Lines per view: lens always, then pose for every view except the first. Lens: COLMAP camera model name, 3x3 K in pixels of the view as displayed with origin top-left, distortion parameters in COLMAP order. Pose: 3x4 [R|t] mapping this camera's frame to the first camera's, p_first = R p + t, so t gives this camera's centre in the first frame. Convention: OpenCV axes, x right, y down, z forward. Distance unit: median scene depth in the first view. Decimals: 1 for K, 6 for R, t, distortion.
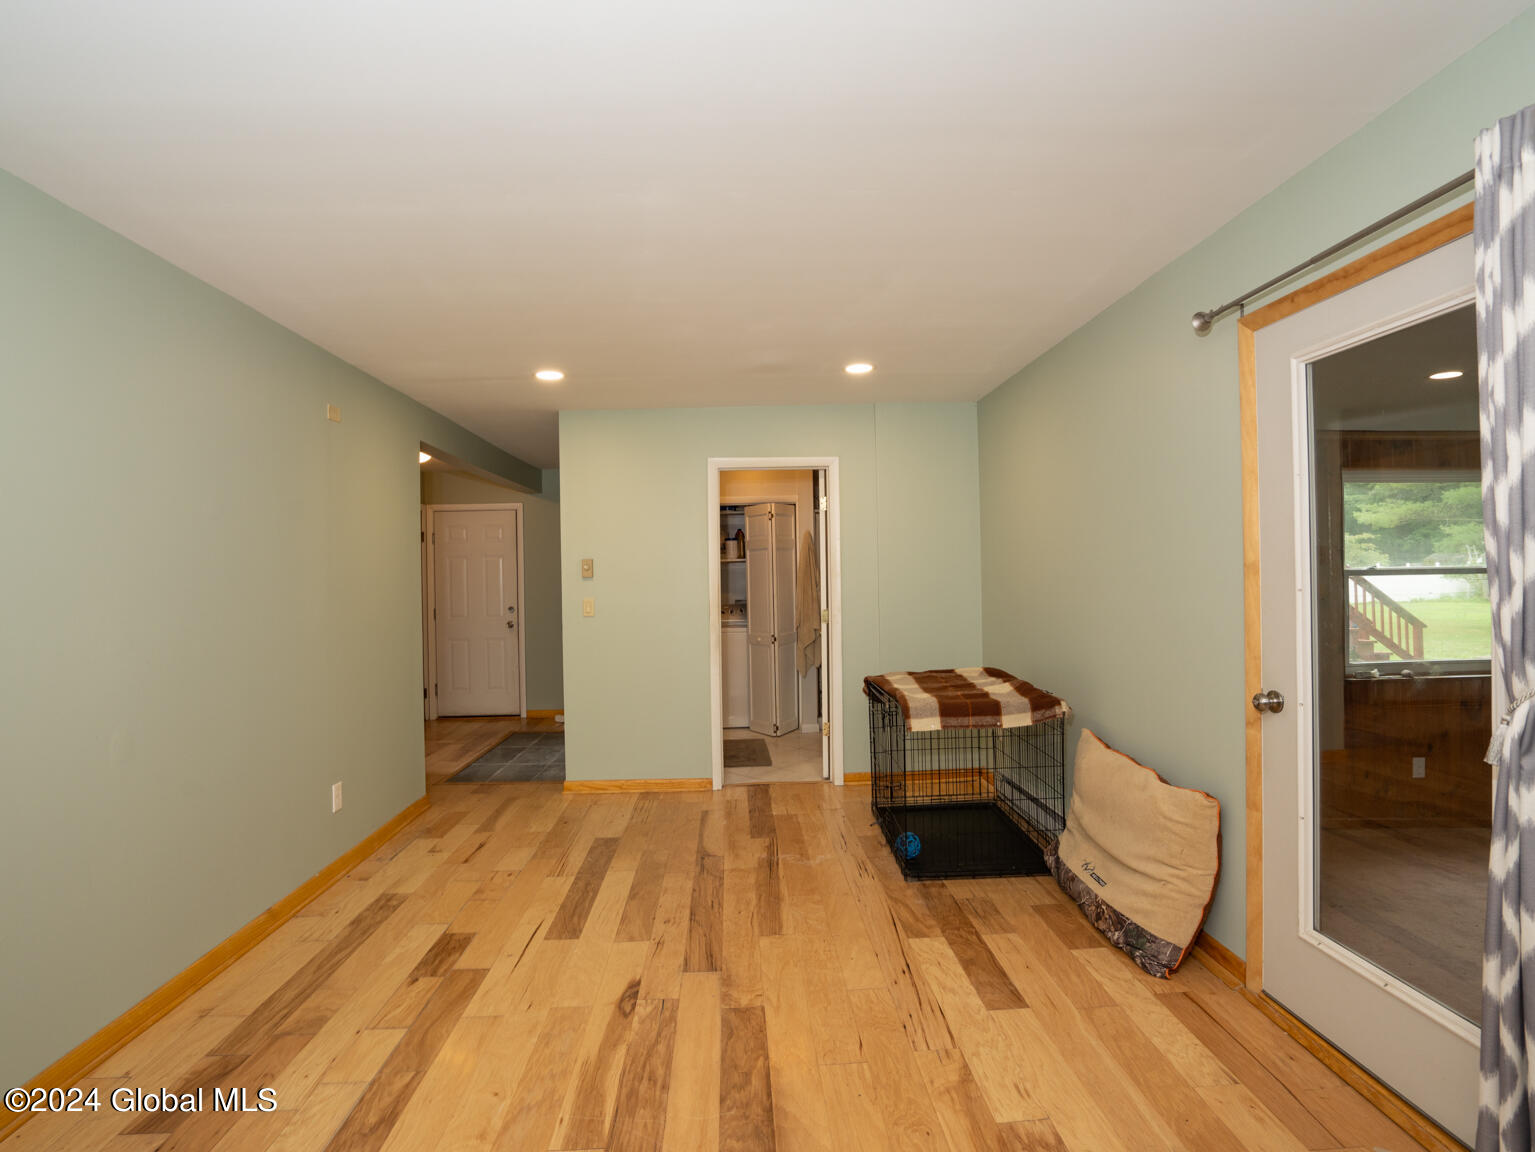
lens RADIAL K [[800.6, 0, 755.3], [0, 800.6, 573.9], [0, 0, 1]] dist [-0.062535, 0.031571]
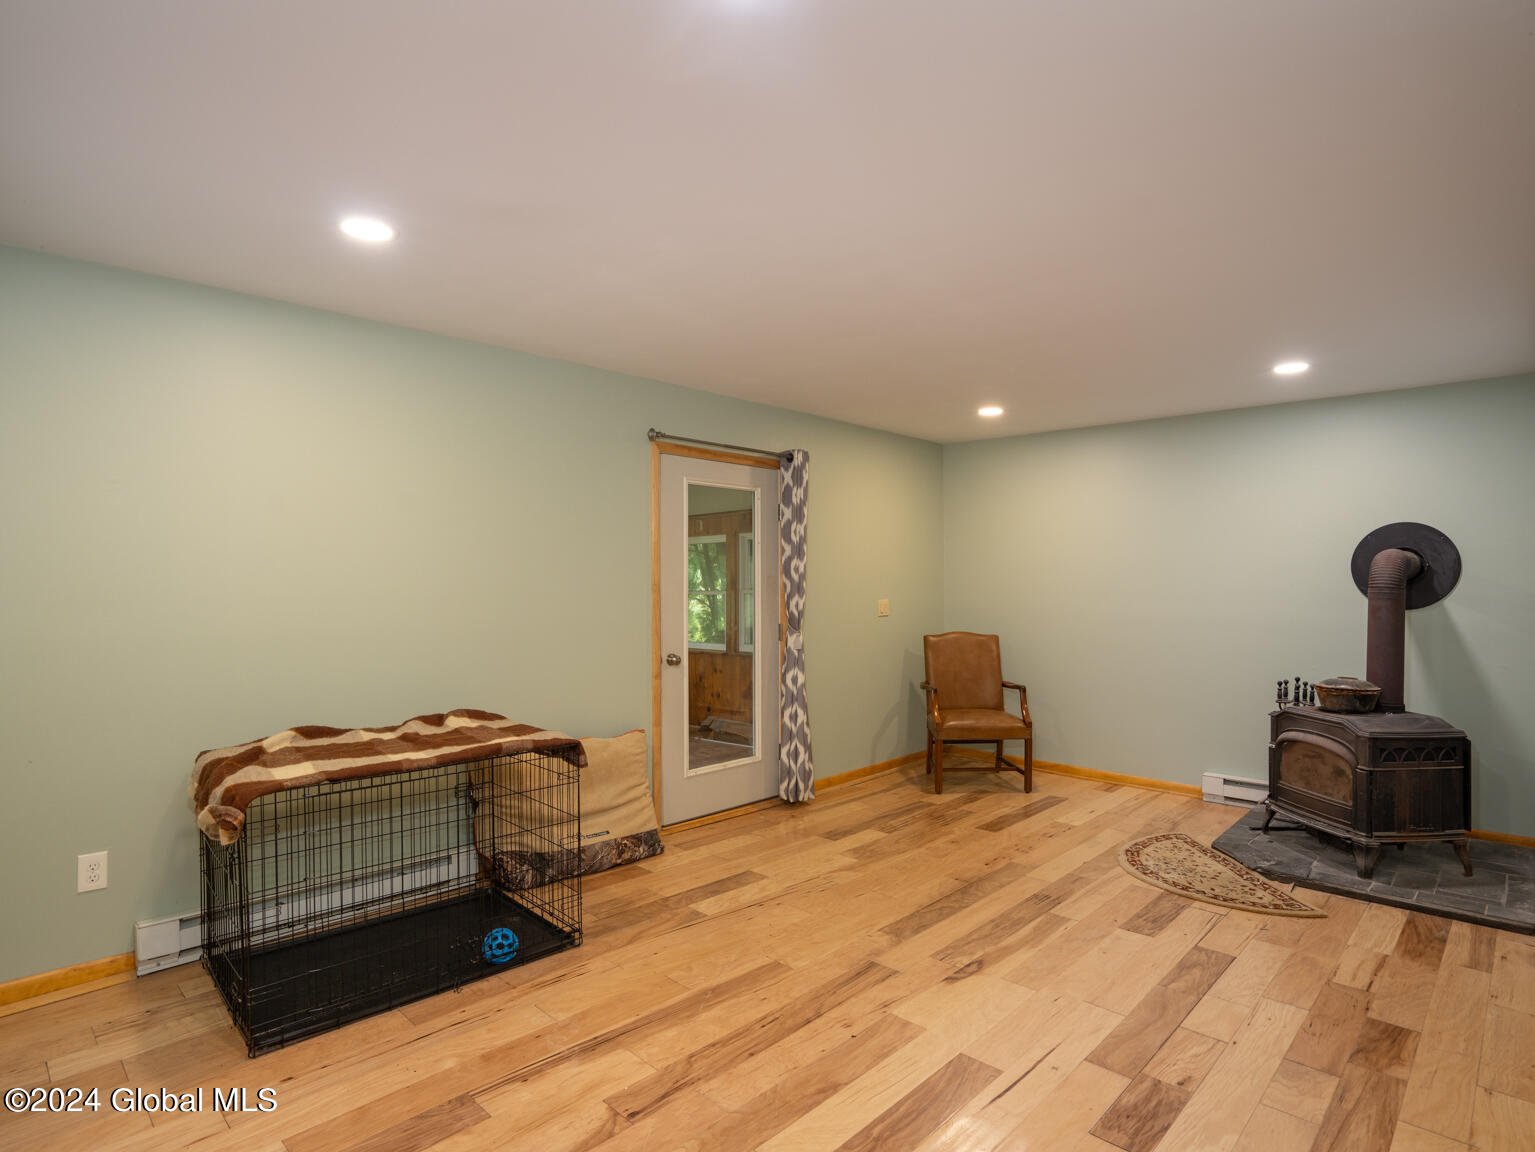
lens RADIAL K [[800.6, 0, 755.3], [0, 800.6, 573.9], [0, 0, 1]] dist [-0.062535, 0.031571]
pose [[-0.679014, 0.032049, 0.733425, -0.719428], [0.011427, 0.999387, -0.033092, 0.024457], [-0.734036, -0.014089, -0.678964, 1.817346]]
